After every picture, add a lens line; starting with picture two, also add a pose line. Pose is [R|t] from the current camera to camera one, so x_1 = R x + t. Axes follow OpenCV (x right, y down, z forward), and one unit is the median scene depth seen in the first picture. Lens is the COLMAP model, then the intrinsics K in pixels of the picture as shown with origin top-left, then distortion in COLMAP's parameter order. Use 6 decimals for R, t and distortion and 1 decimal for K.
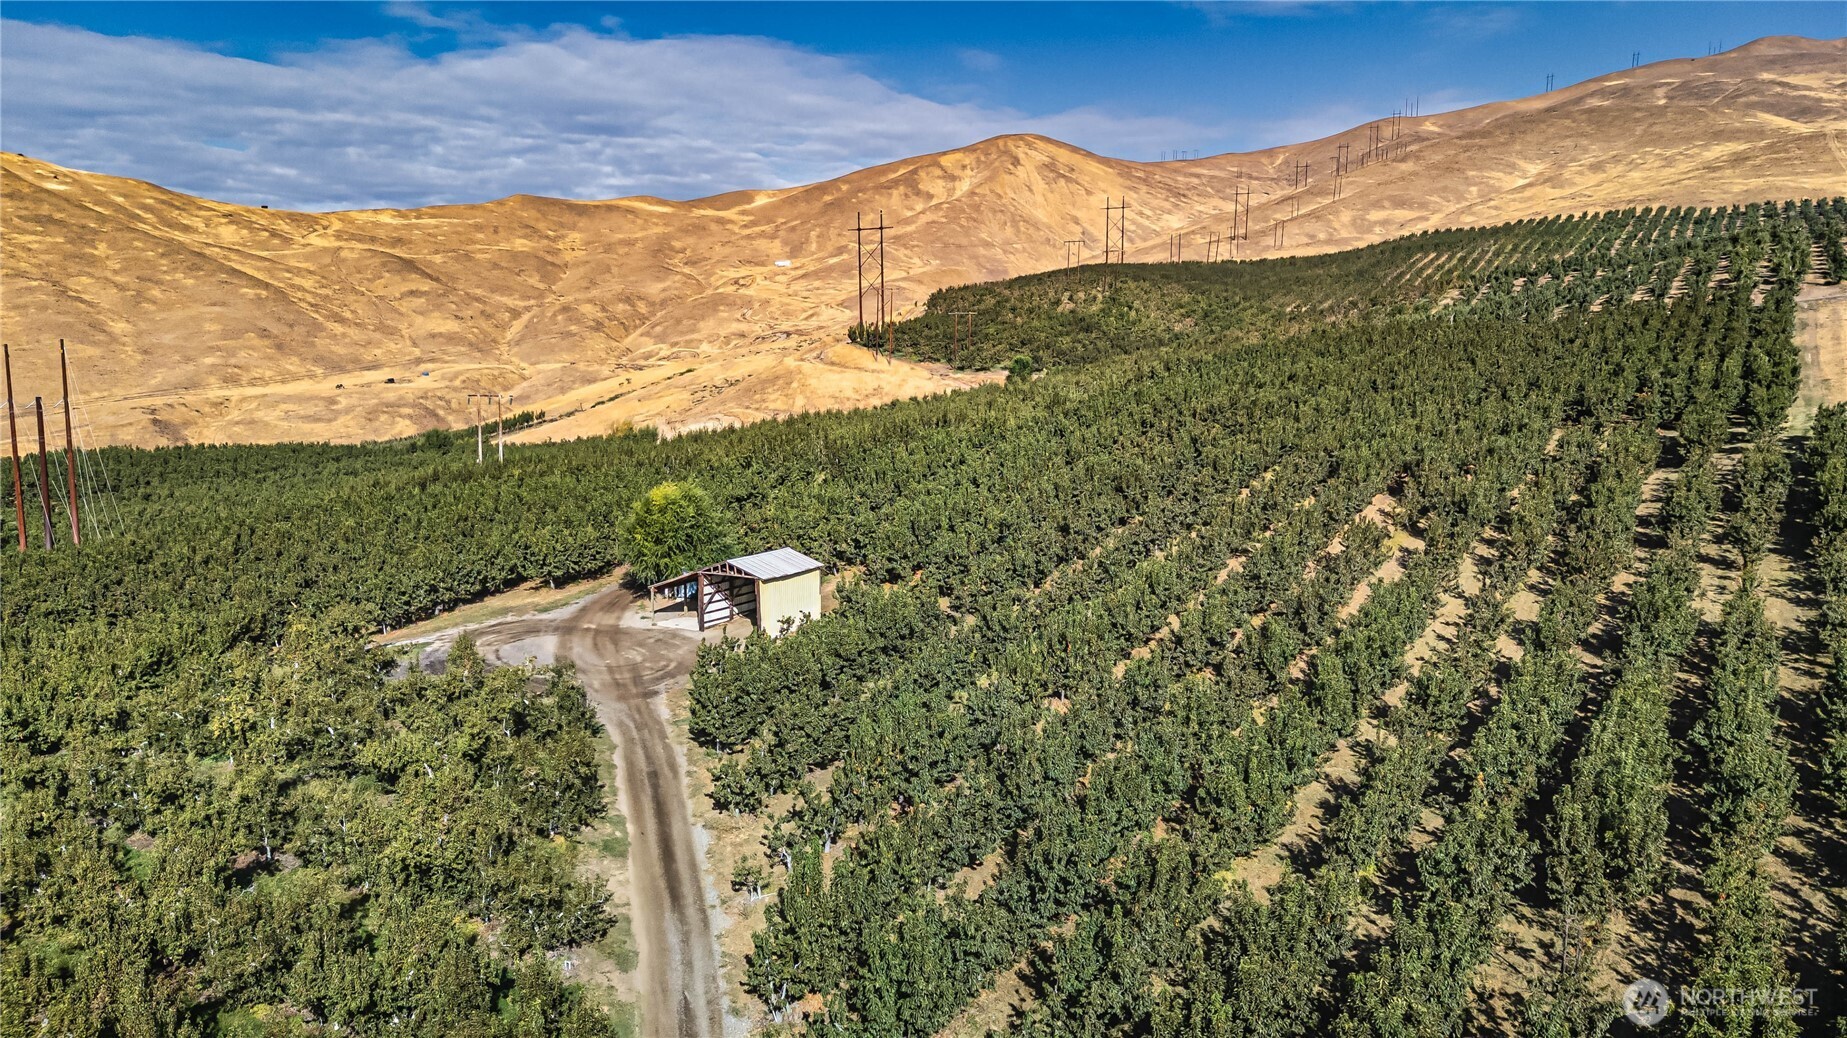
lens RADIAL K [[1343.8, 0, 923.5], [0, 1343.8, 519.0], [0, 0, 1]] dist [0.083445, -0.059128]
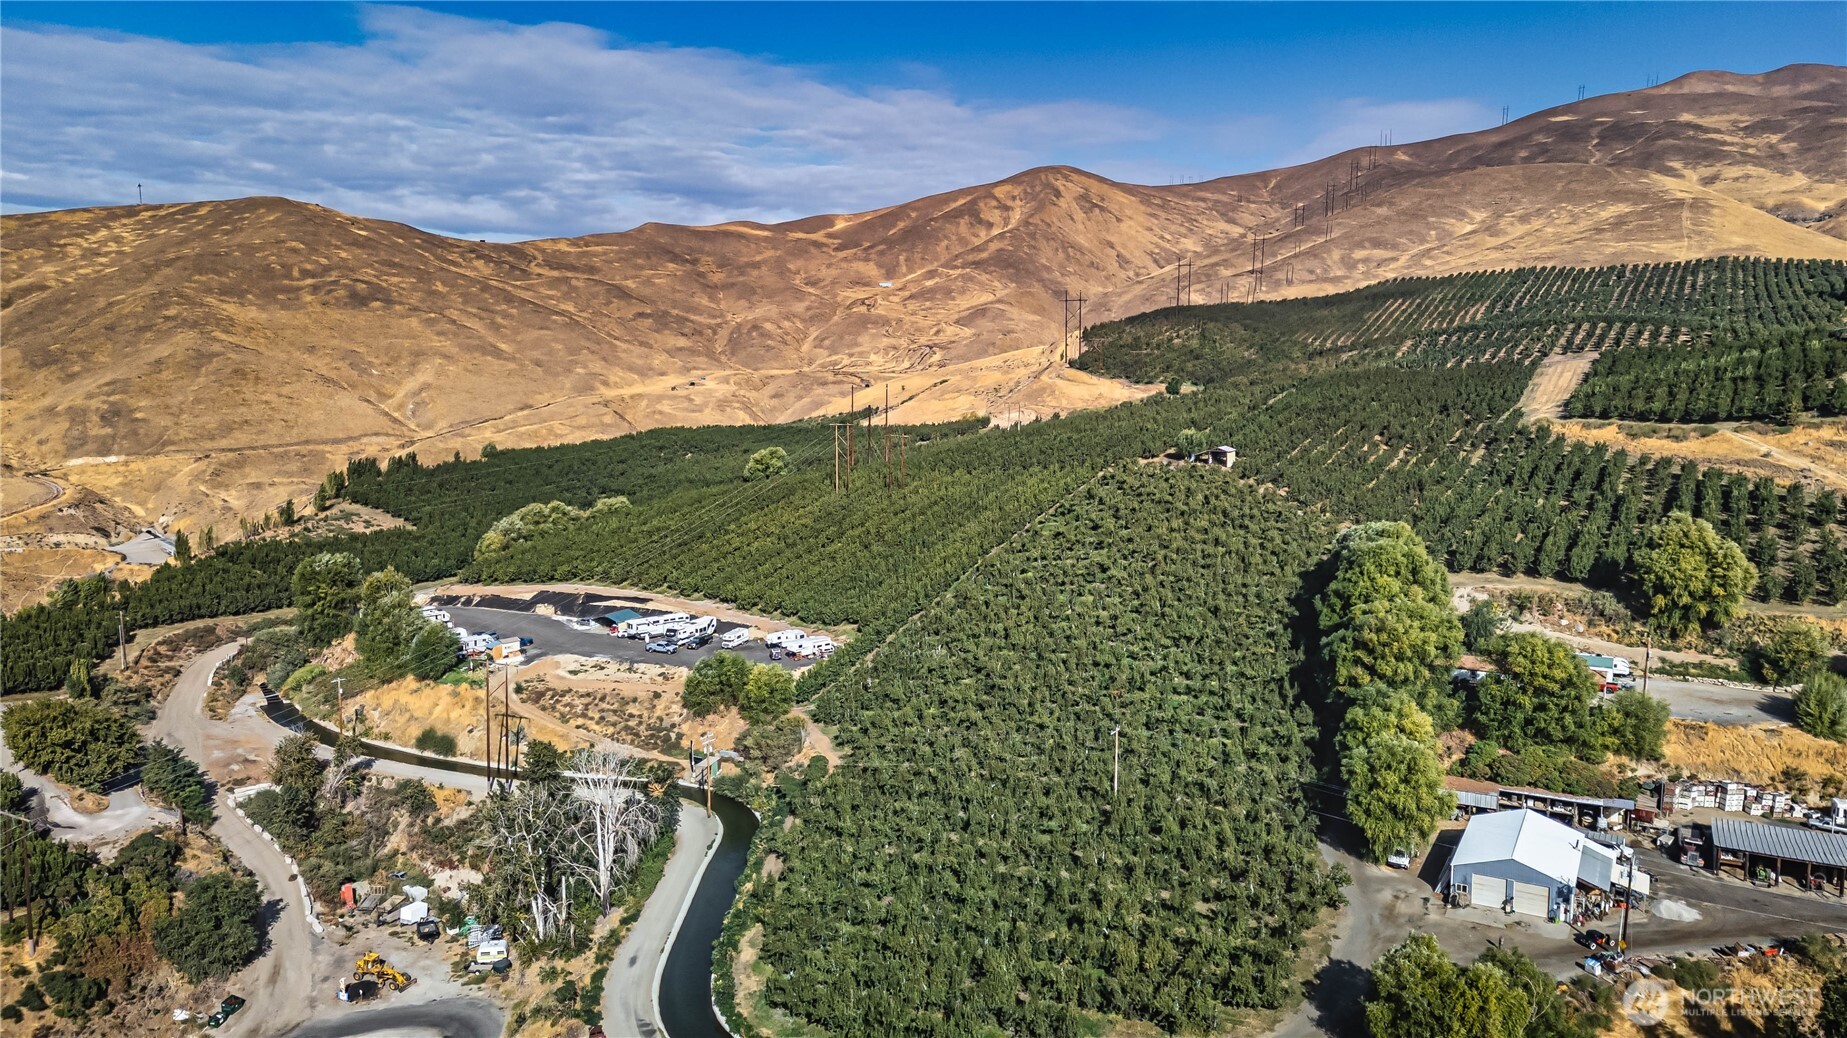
lens RADIAL K [[1339.4, 0, 923.5], [0, 1339.4, 519.0], [0, 0, 1]] dist [0.097776, -0.088638]
pose [[0.999857, -0.000482, 0.016905, -0.128227], [0.000330, 0.999959, 0.009035, 0.024447], [-0.016909, -0.009028, 0.999816, -0.354802]]
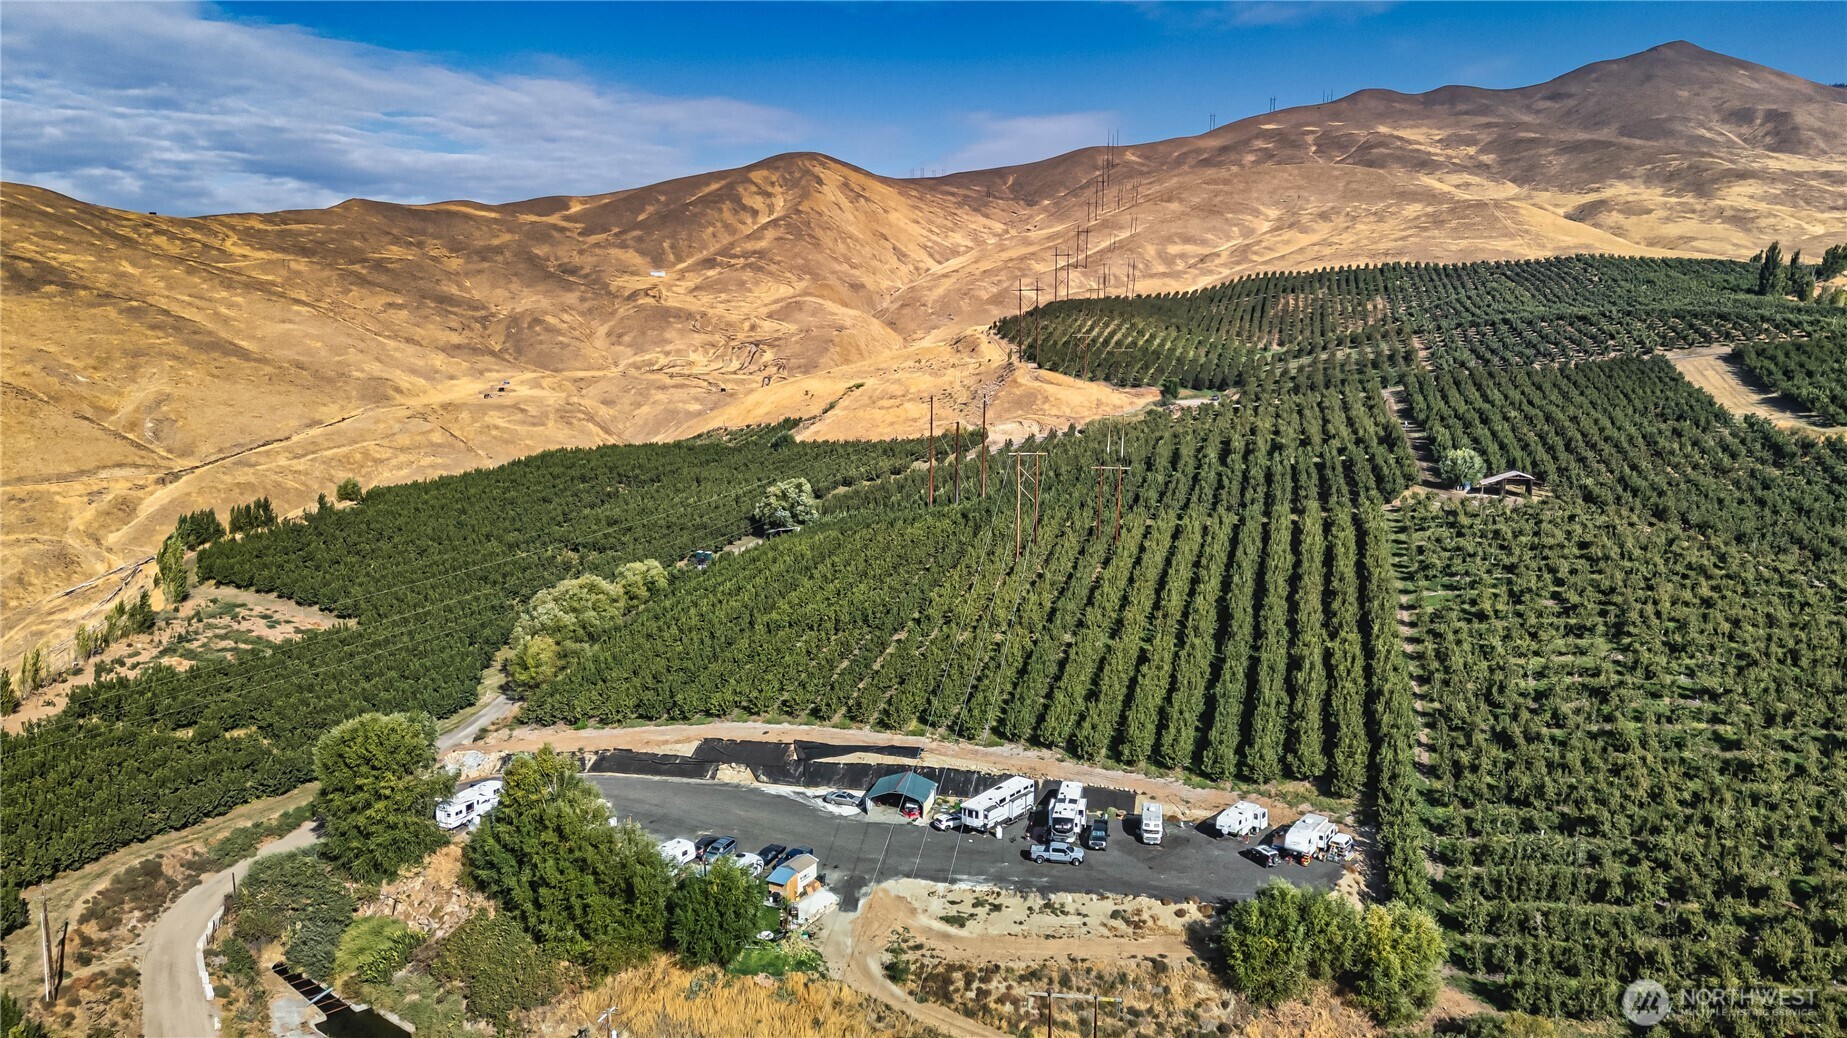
lens RADIAL K [[1343.8, 0, 923.5], [0, 1343.8, 519.0], [0, 0, 1]] dist [0.083445, -0.059128]
pose [[0.965610, -0.033428, 0.257837, -0.265729], [0.030825, 0.999425, 0.014132, 0.005657], [-0.258162, -0.005698, 0.966085, -0.194968]]
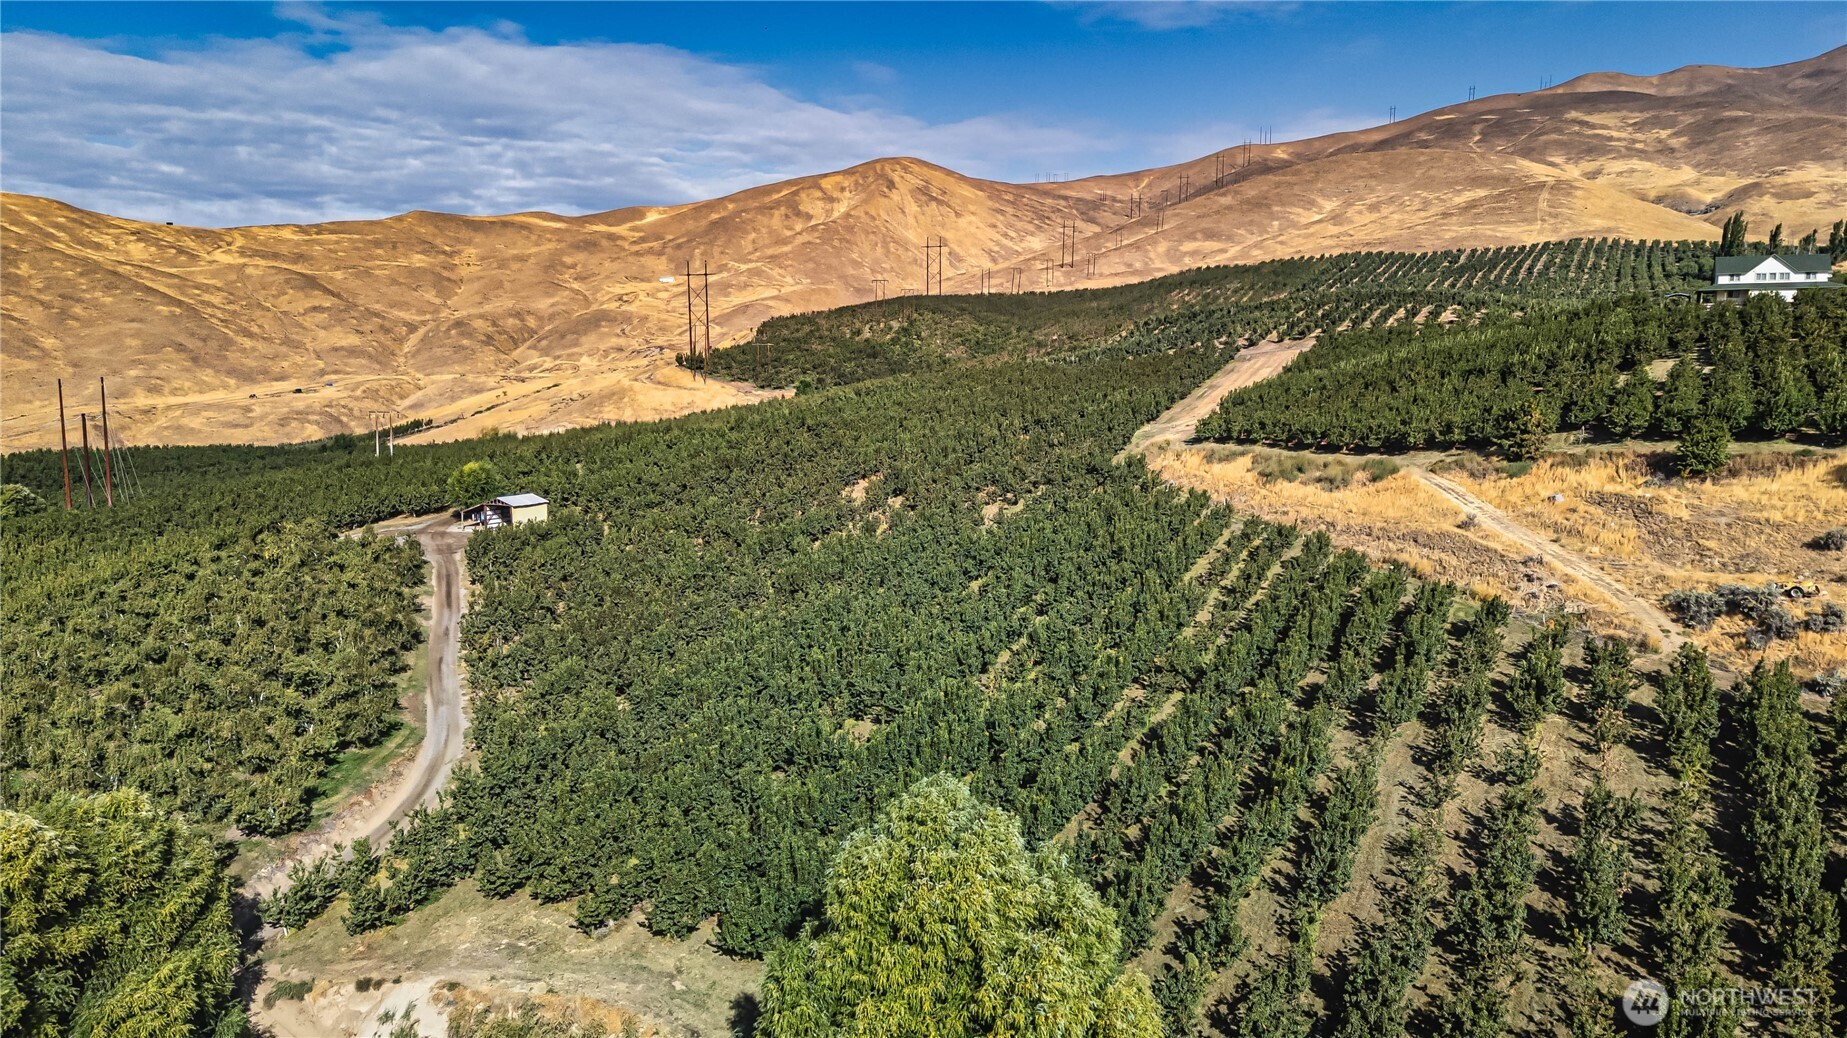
lens RADIAL K [[1343.8, 0, 923.5], [0, 1343.8, 519.0], [0, 0, 1]] dist [0.083445, -0.059128]
pose [[0.997950, -0.003724, 0.063888, 0.044254], [0.003904, 0.999989, -0.002697, 0.008354], [-0.063878, 0.002941, 0.997953, -0.133097]]
